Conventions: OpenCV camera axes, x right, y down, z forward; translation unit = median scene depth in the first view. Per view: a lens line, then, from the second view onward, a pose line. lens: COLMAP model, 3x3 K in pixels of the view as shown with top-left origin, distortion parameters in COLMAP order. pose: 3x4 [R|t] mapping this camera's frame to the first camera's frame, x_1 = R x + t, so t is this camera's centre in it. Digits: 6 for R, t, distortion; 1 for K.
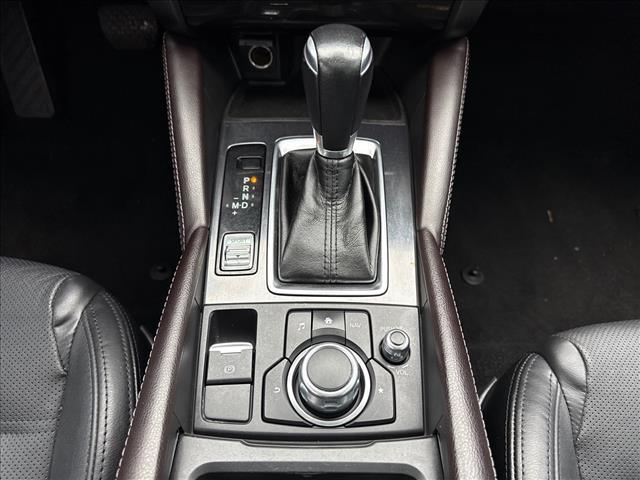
lens RADIAL K [[440.9, 0, 320.0], [0, 440.9, 240.0], [0, 0, 1]] dist [0.042554, 0.000103]
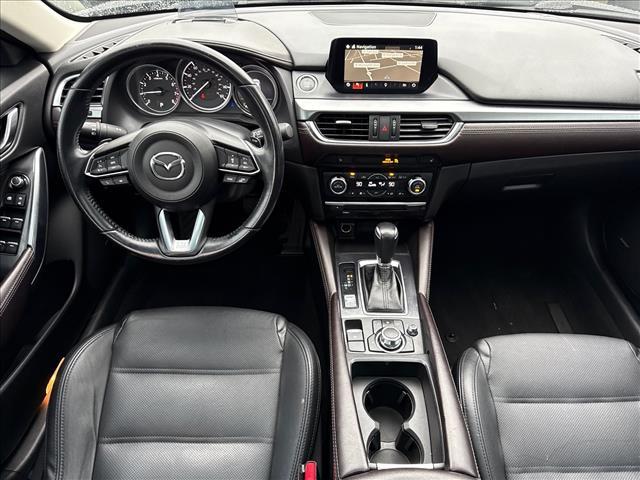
lens RADIAL K [[440.9, 0, 320.0], [0, 440.9, 240.0], [0, 0, 1]] dist [0.042554, 0.000103]
pose [[0.999947, -0.009101, -0.004898, -0.343741], [0.007269, 0.956180, -0.292688, 0.438637], [0.007347, 0.292637, 0.956195, -1.604167]]
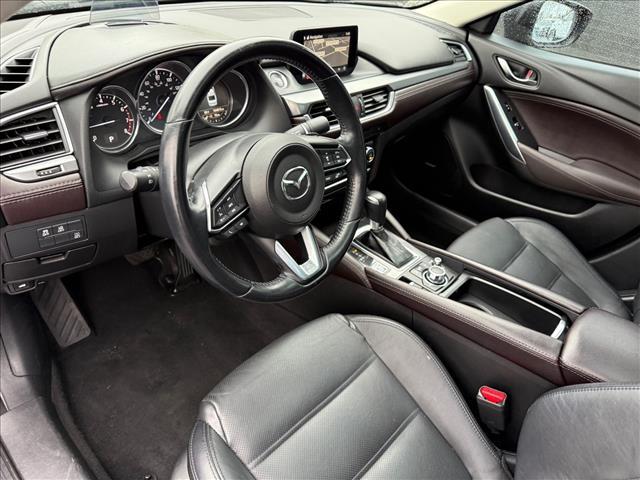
lens RADIAL K [[440.9, 0, 320.0], [0, 440.9, 240.0], [0, 0, 1]] dist [0.042554, 0.000103]
pose [[0.679371, -0.379438, 0.628079, -2.153151], [0.551865, 0.828329, -0.096519, -0.063304], [-0.483633, 0.412186, 0.772141, -1.080294]]
